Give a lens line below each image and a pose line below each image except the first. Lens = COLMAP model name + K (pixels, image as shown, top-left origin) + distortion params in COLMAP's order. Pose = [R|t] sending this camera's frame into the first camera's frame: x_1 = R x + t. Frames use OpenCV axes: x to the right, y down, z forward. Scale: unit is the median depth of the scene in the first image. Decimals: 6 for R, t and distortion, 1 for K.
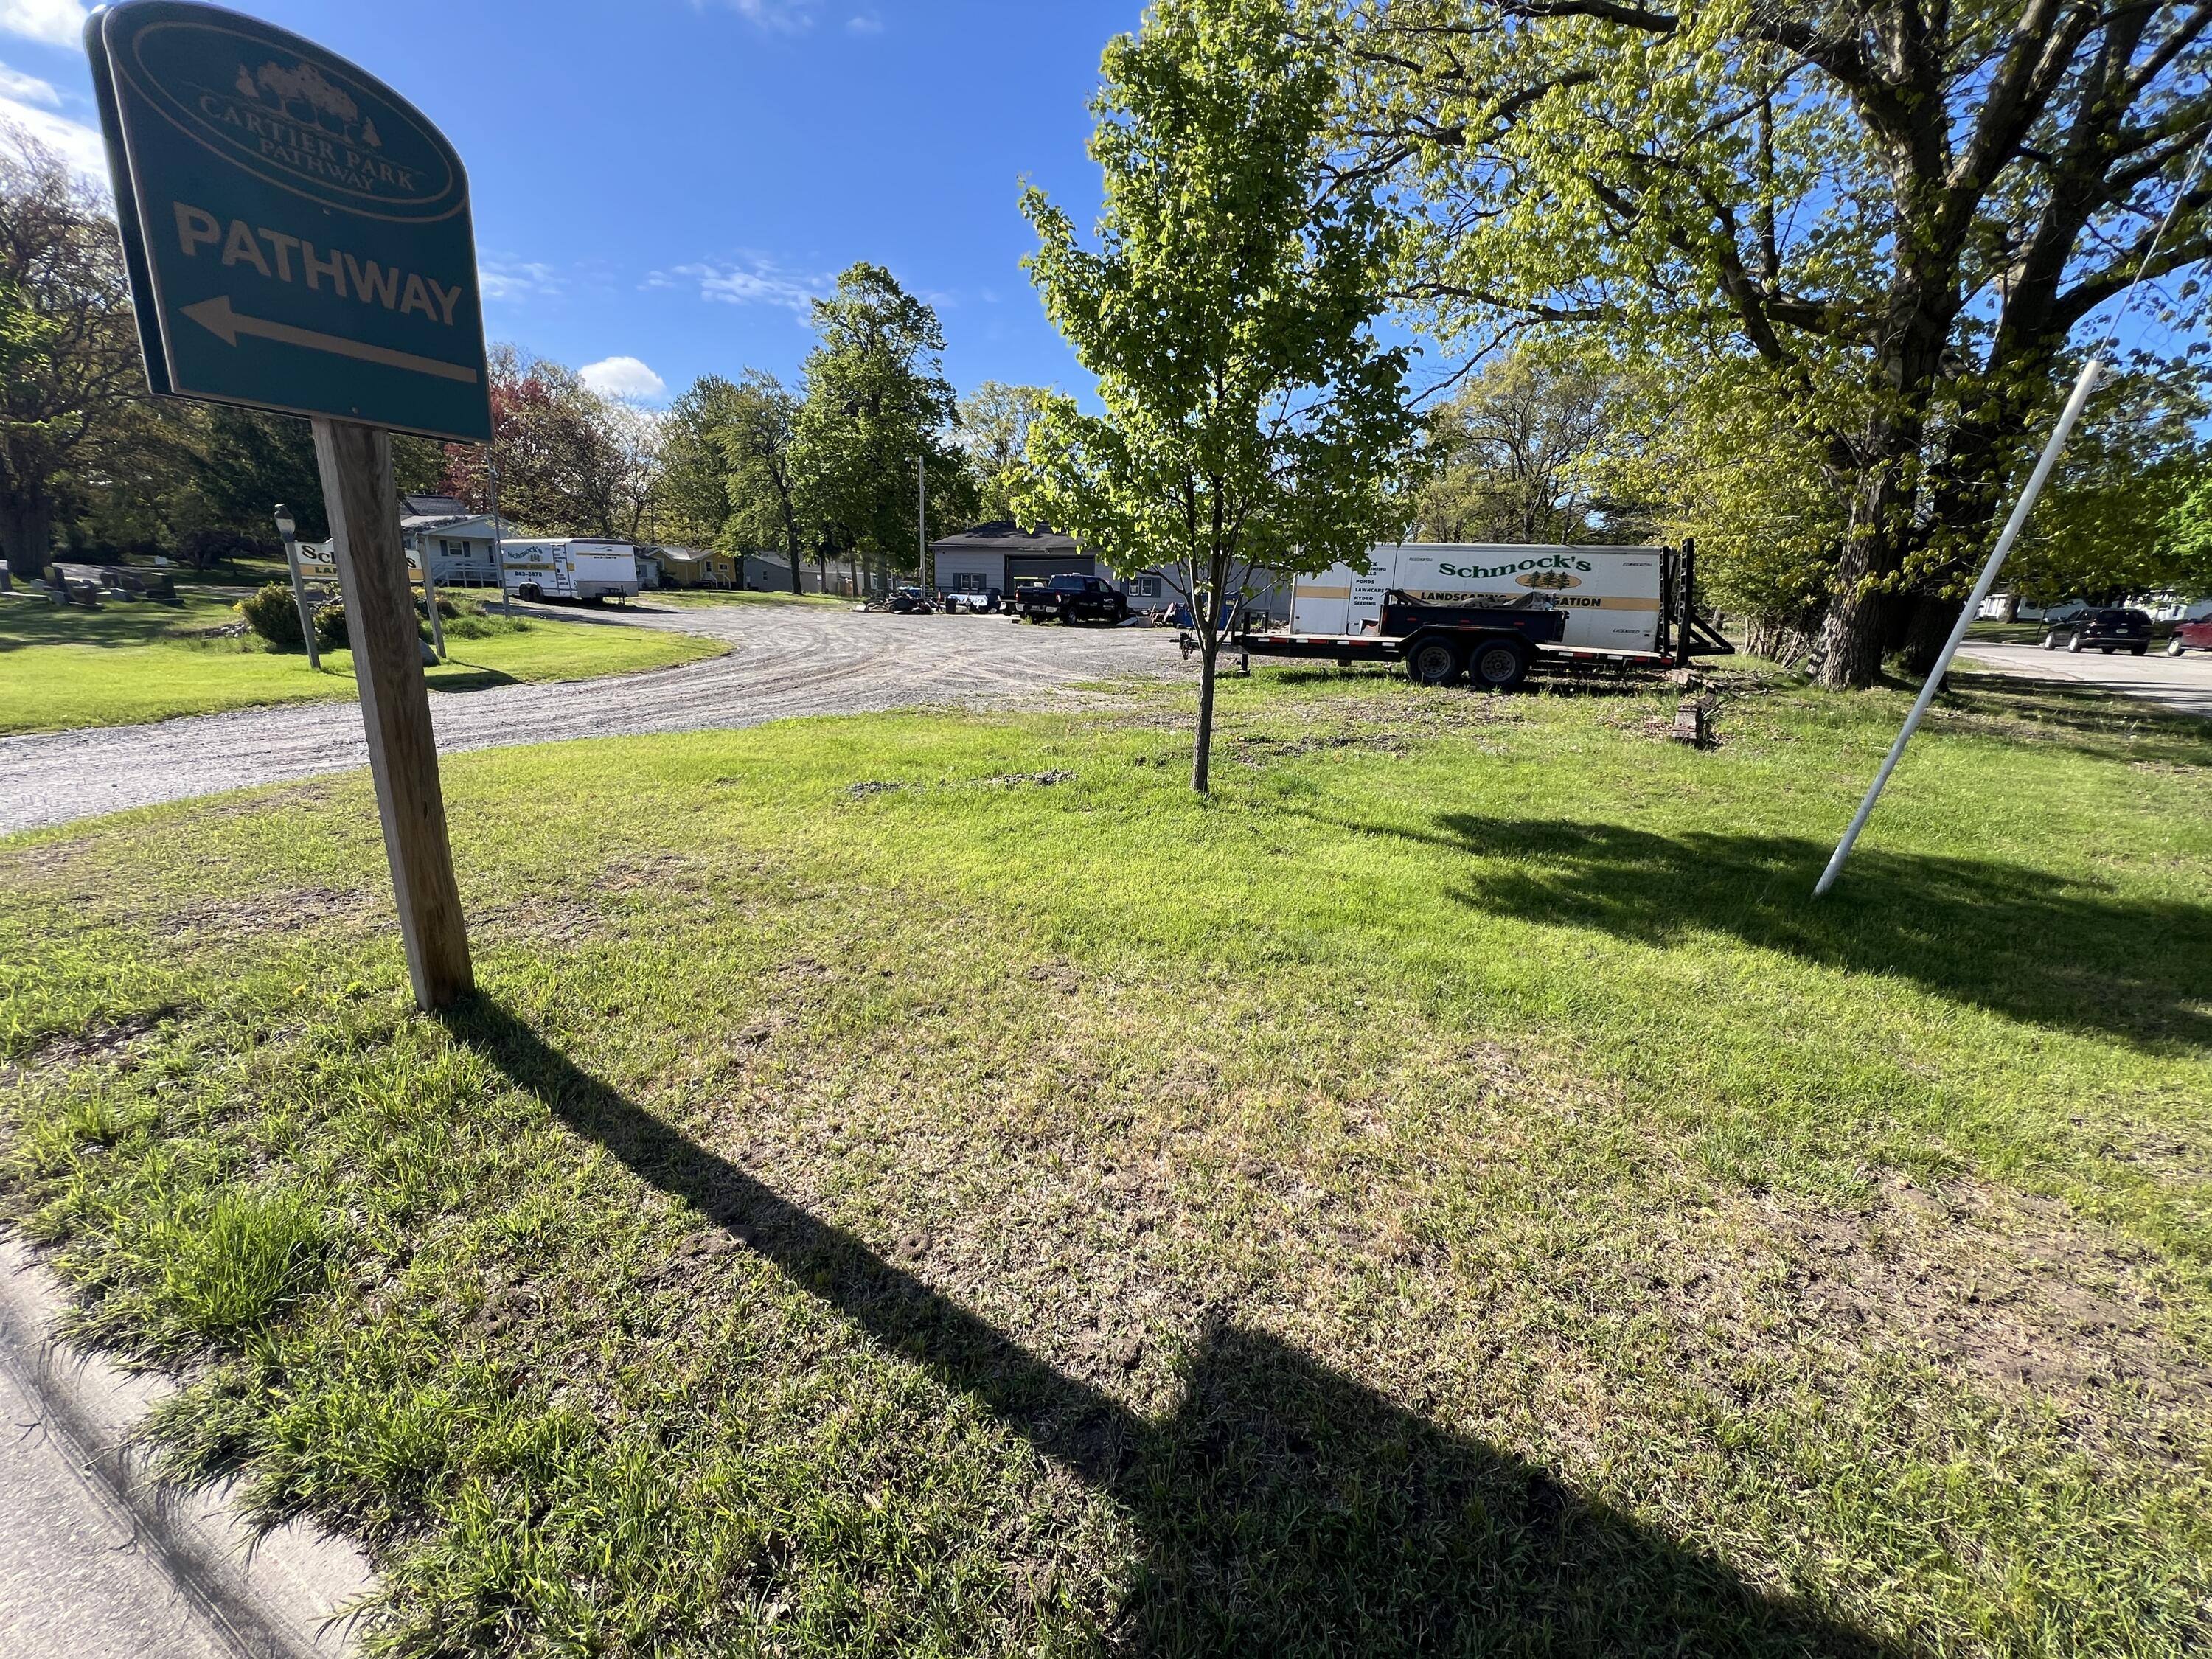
lens RADIAL K [[893.7, 0, 1112.2], [0, 893.7, 836.4], [0, 0, 1]] dist [-0.008009, -0.000439]
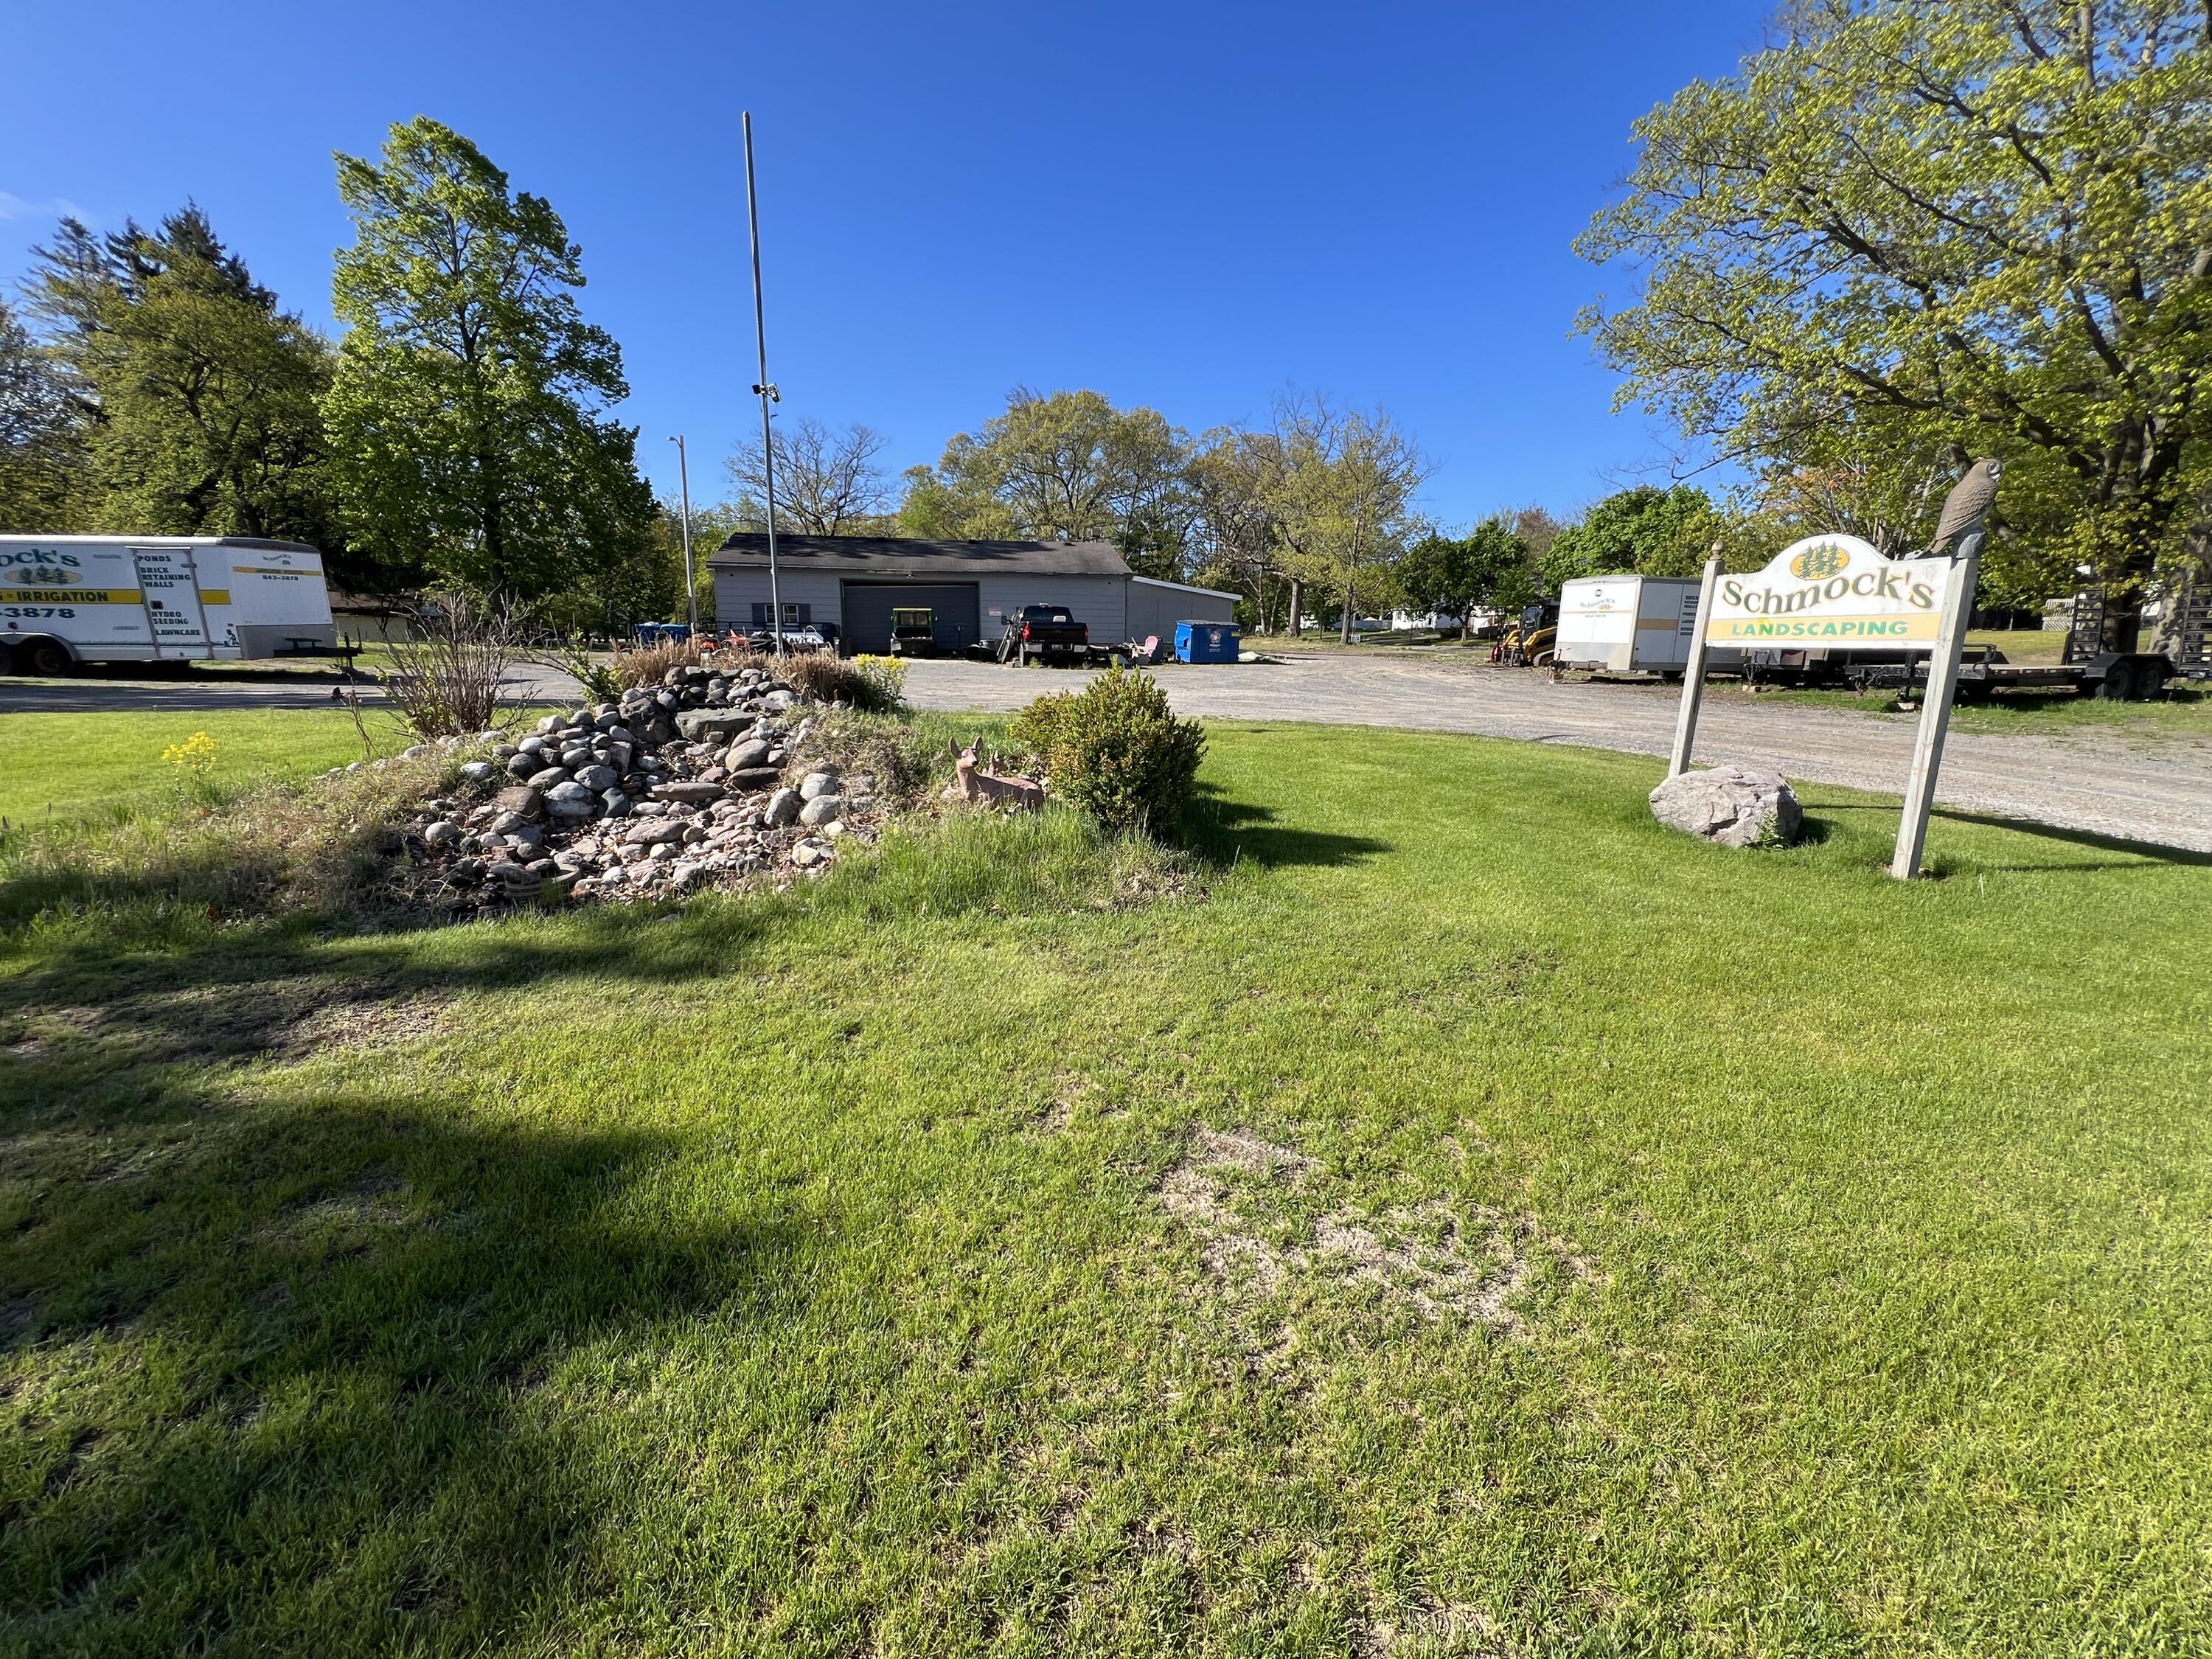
lens RADIAL K [[893.7, 0, 1093.3], [0, 893.7, 827.5], [0, 0, 1]] dist [-0.008009, -0.000439]
pose [[0.766479, -0.160662, 0.621850, -0.414353], [0.182335, 0.982803, 0.029176, -0.083839], [-0.615844, 0.091023, 0.782593, 0.270468]]
